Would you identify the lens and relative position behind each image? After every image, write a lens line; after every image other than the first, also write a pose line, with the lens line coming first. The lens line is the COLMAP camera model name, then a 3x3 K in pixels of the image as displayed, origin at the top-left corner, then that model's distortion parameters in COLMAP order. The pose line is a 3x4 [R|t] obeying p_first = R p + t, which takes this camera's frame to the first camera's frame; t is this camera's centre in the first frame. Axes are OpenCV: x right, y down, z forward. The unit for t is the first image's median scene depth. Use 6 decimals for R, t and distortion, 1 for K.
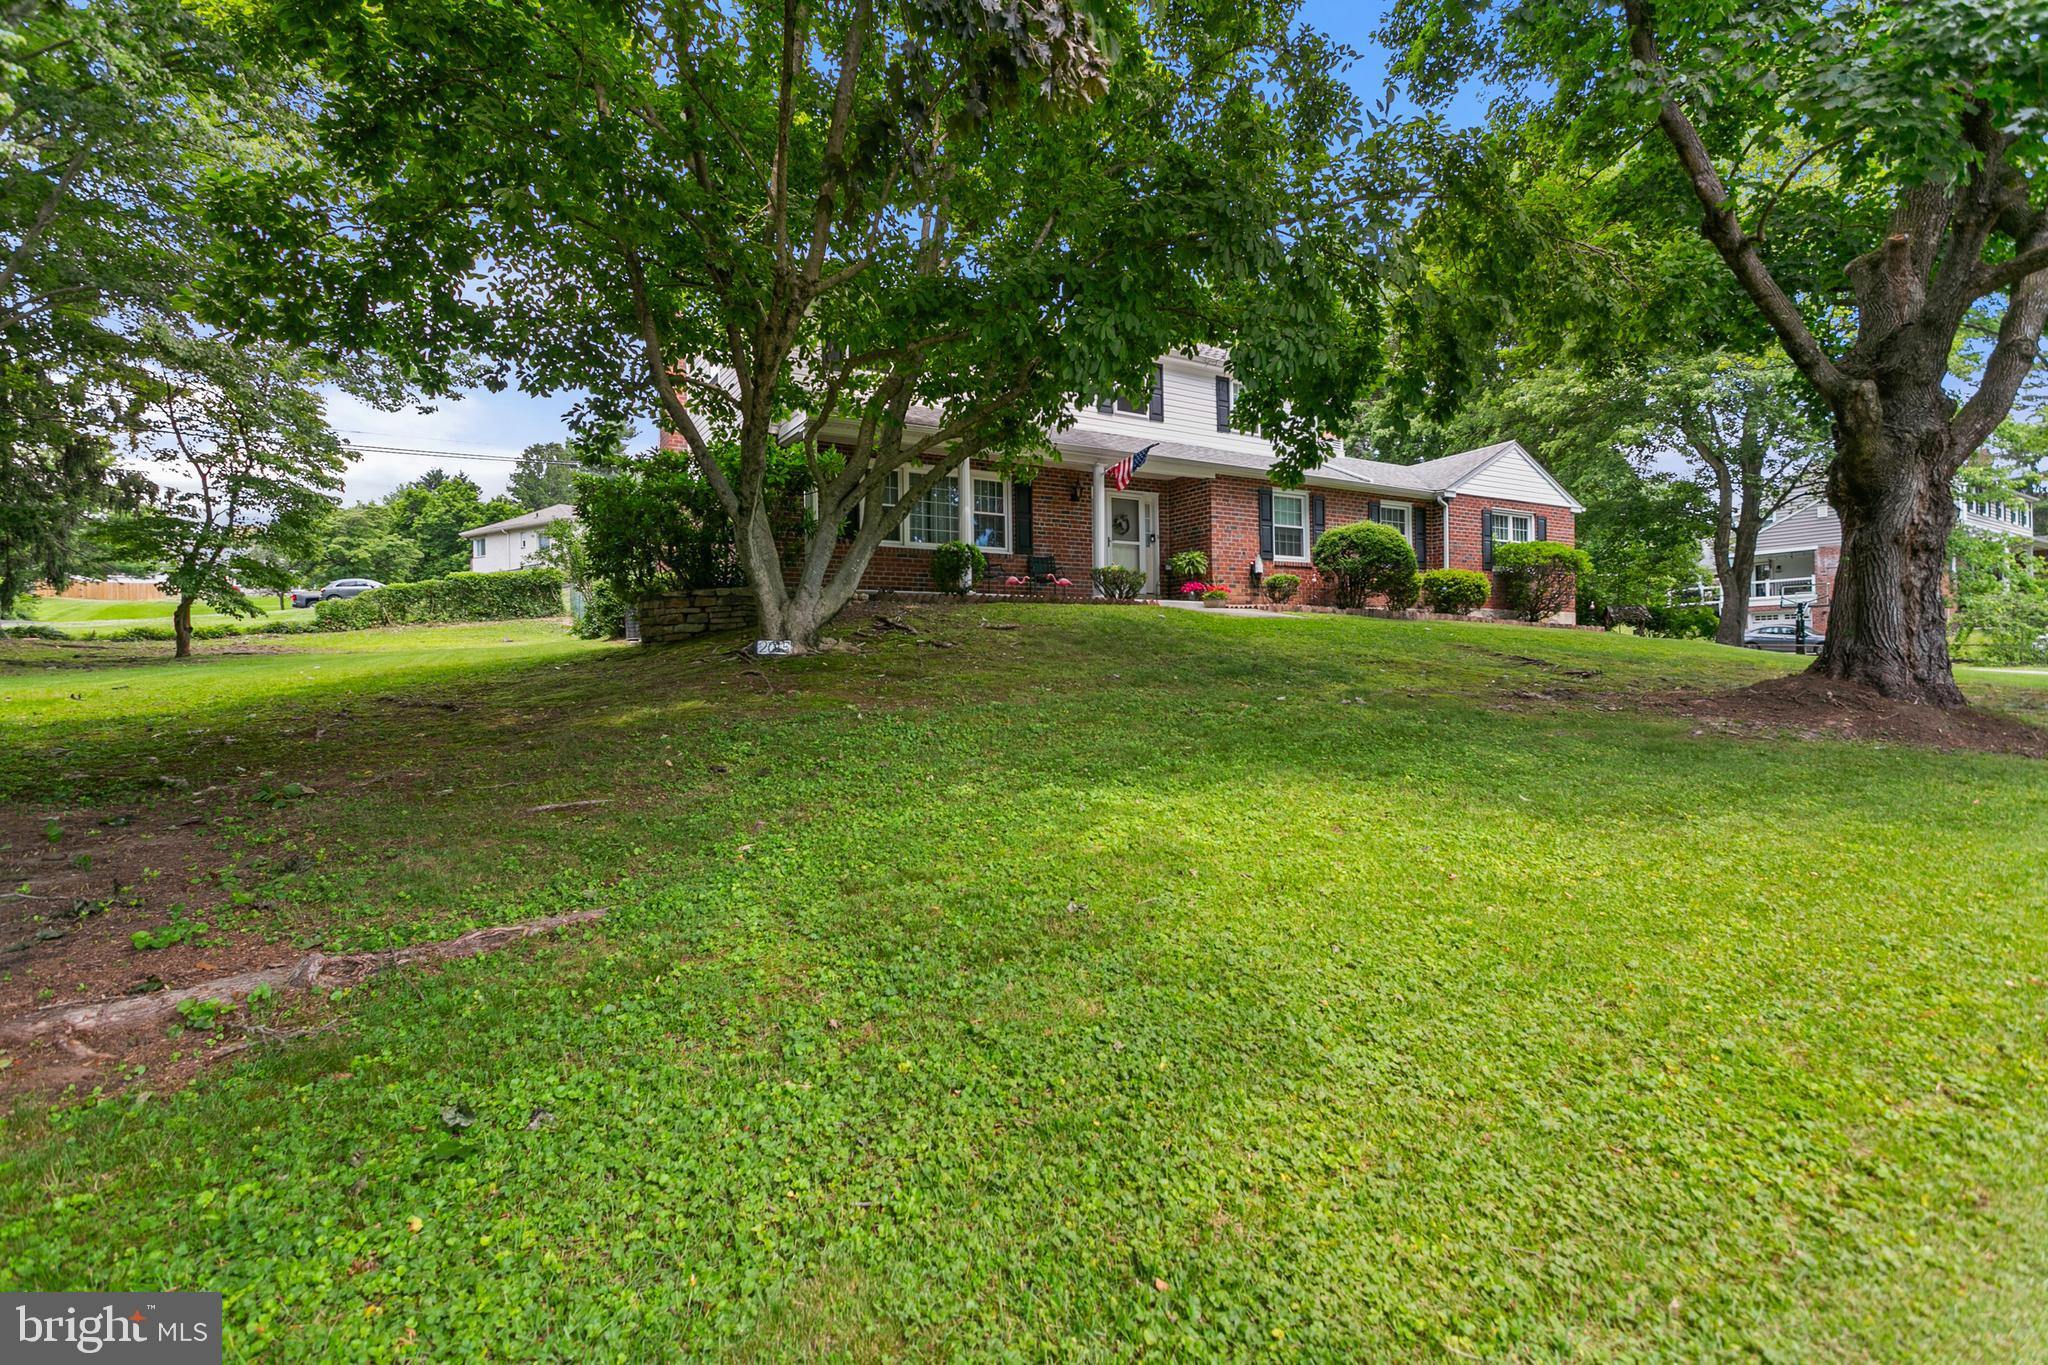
lens RADIAL K [[965.0, 0, 1025.2], [0, 965.0, 666.7], [0, 0, 1]] dist [0.004863, 0.001540]
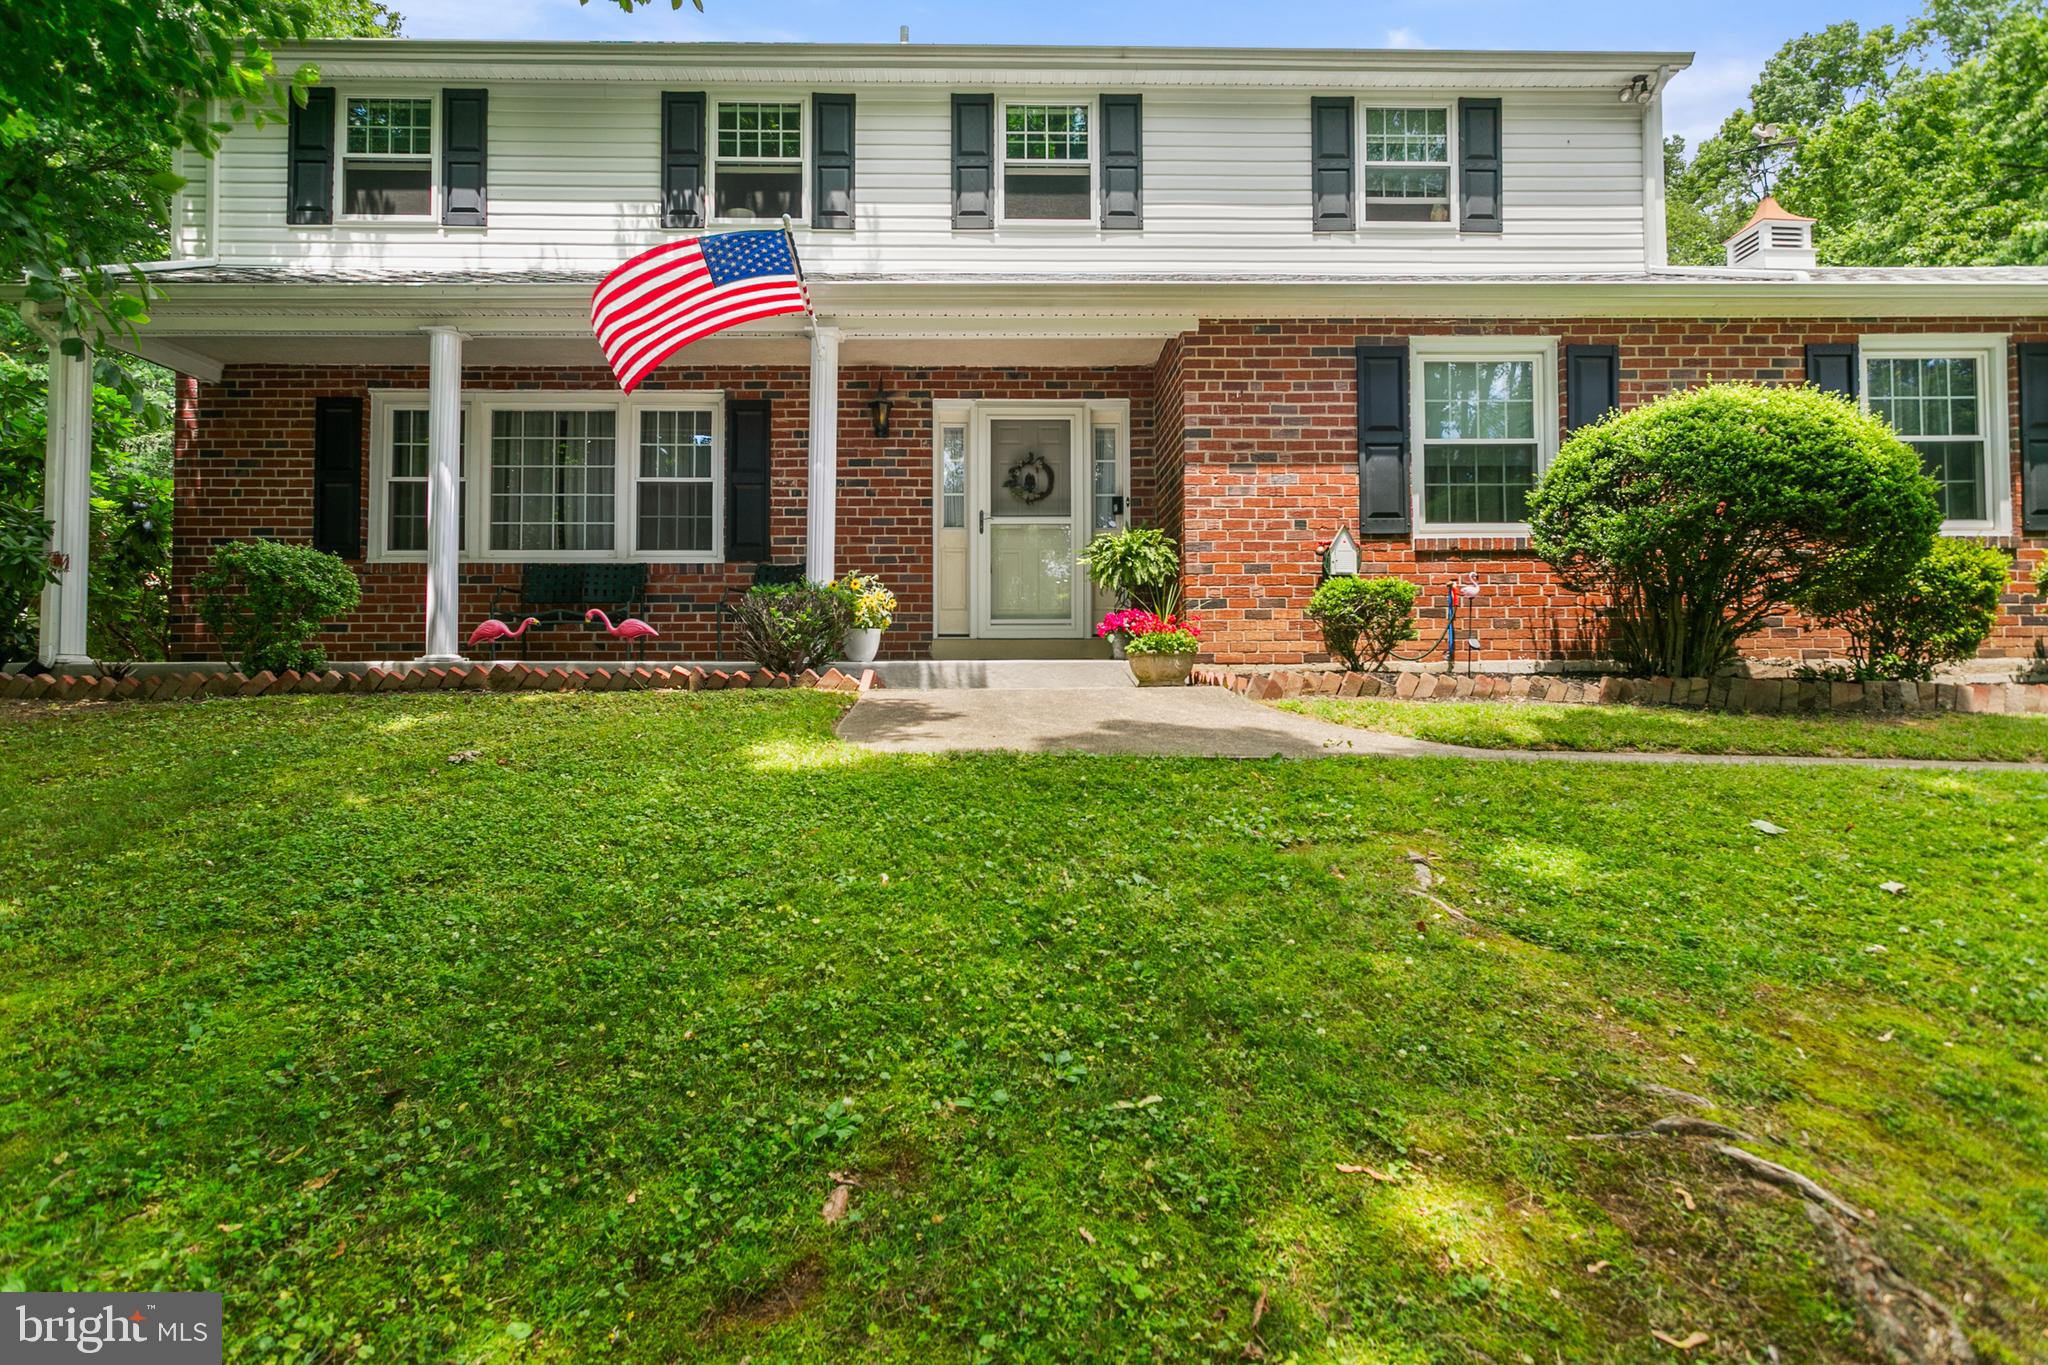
lens RADIAL K [[965.0, 0, 1021.3], [0, 965.0, 673.4], [0, 0, 1]] dist [0.004863, 0.001540]
pose [[0.859609, 0.001497, -0.510950, 0.329301], [-0.008446, 0.999901, -0.011281, -0.056872], [0.510882, 0.014013, 0.859537, 0.643160]]
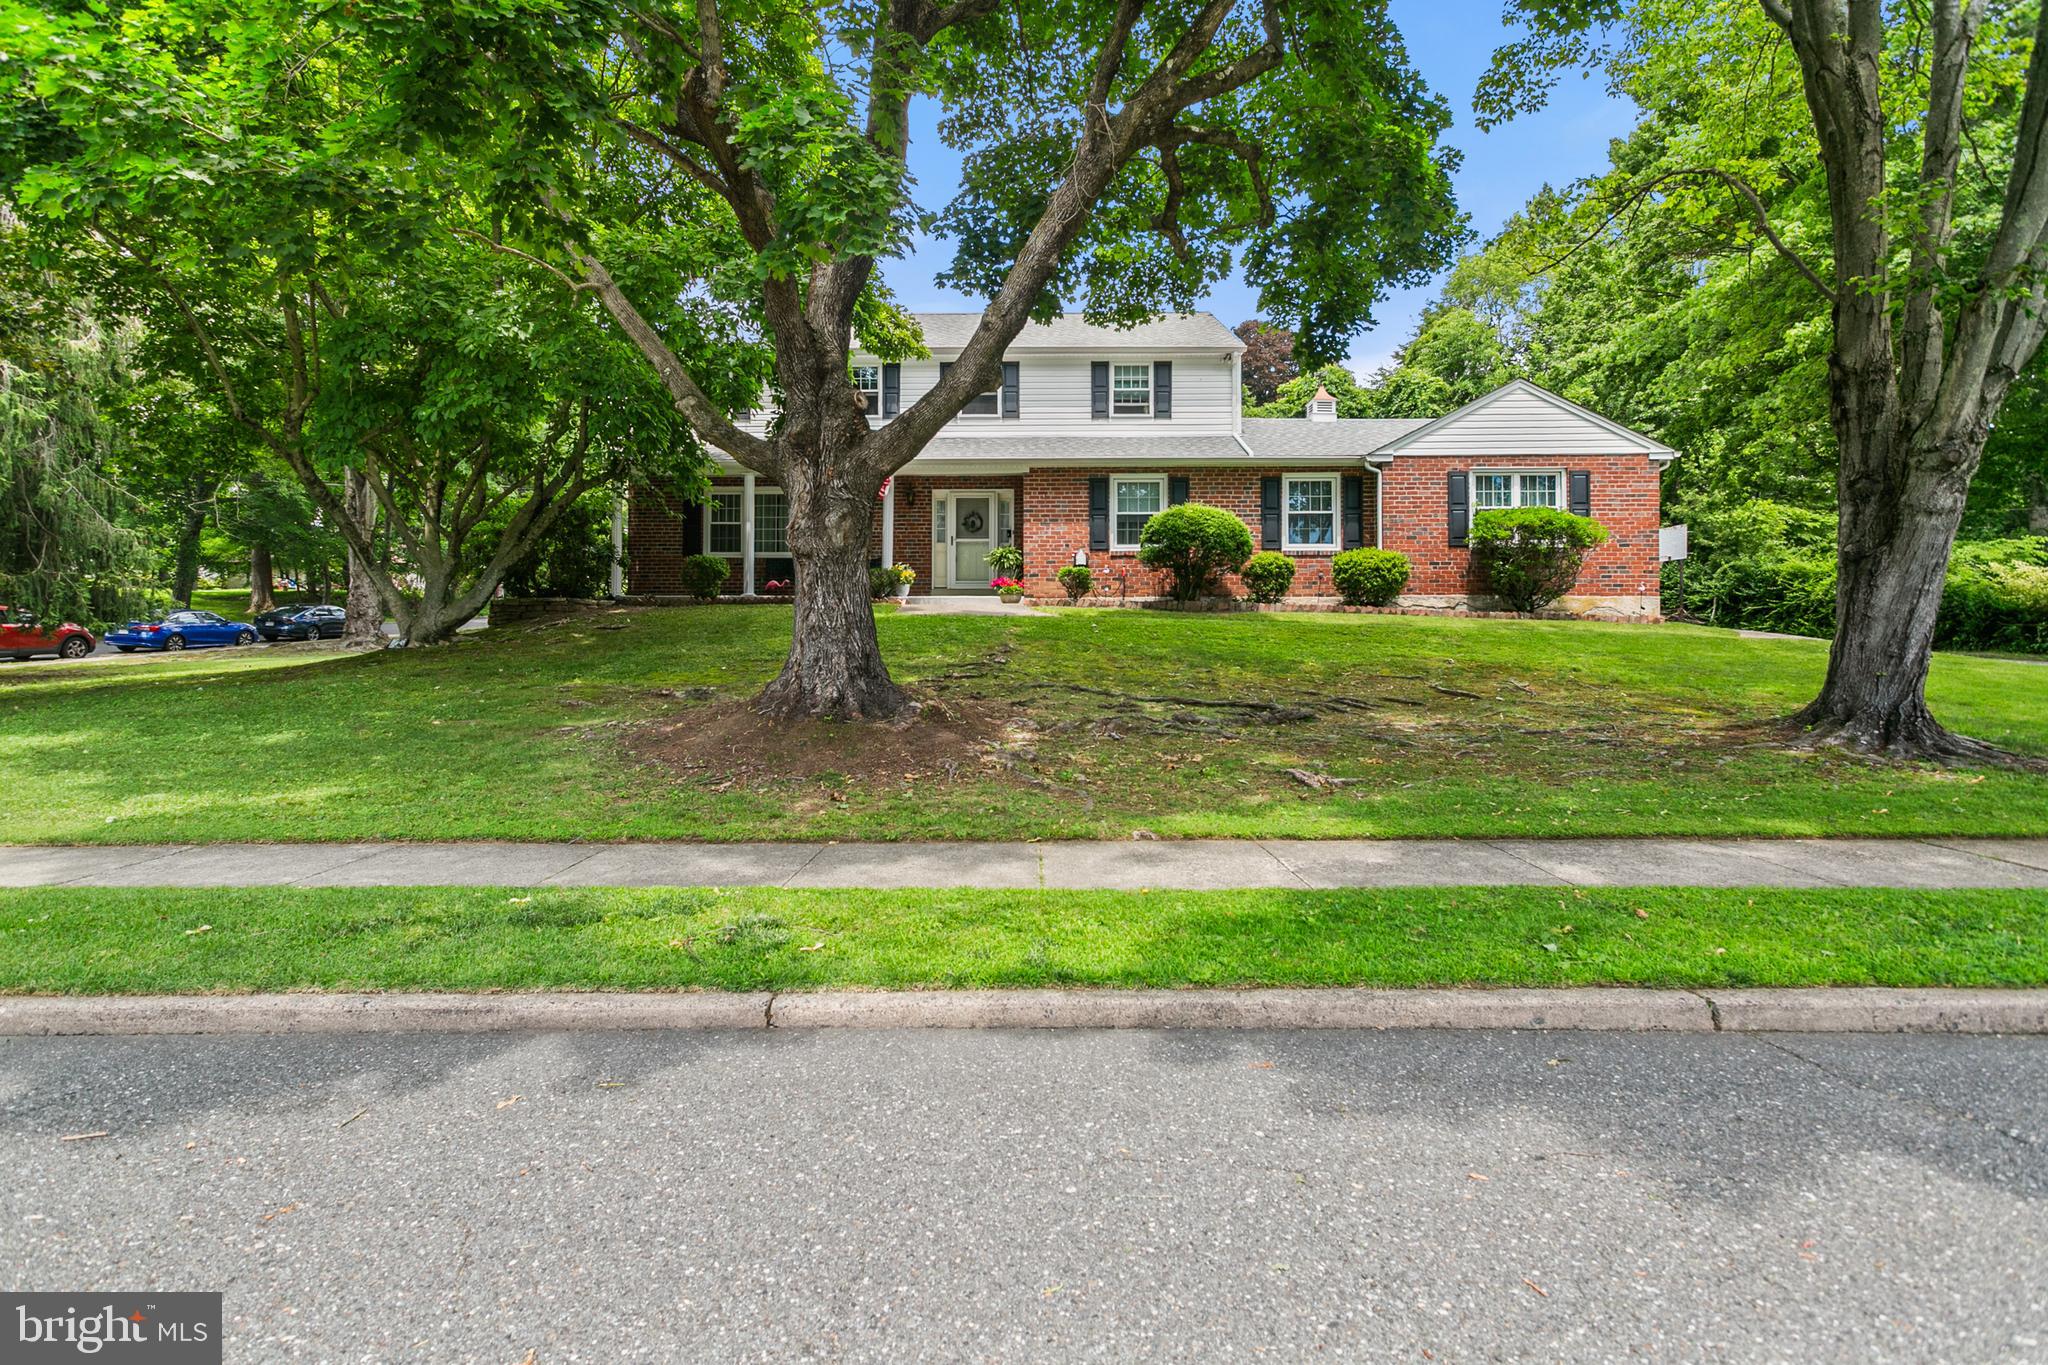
lens RADIAL K [[965.0, 0, 1006.6], [0, 965.0, 675.2], [0, 0, 1]] dist [0.004863, 0.001540]
pose [[0.835004, 0.028643, -0.549497, 0.730028], [-0.015698, 0.999478, 0.028245, -0.012910], [0.550019, -0.014958, 0.835018, 0.151173]]
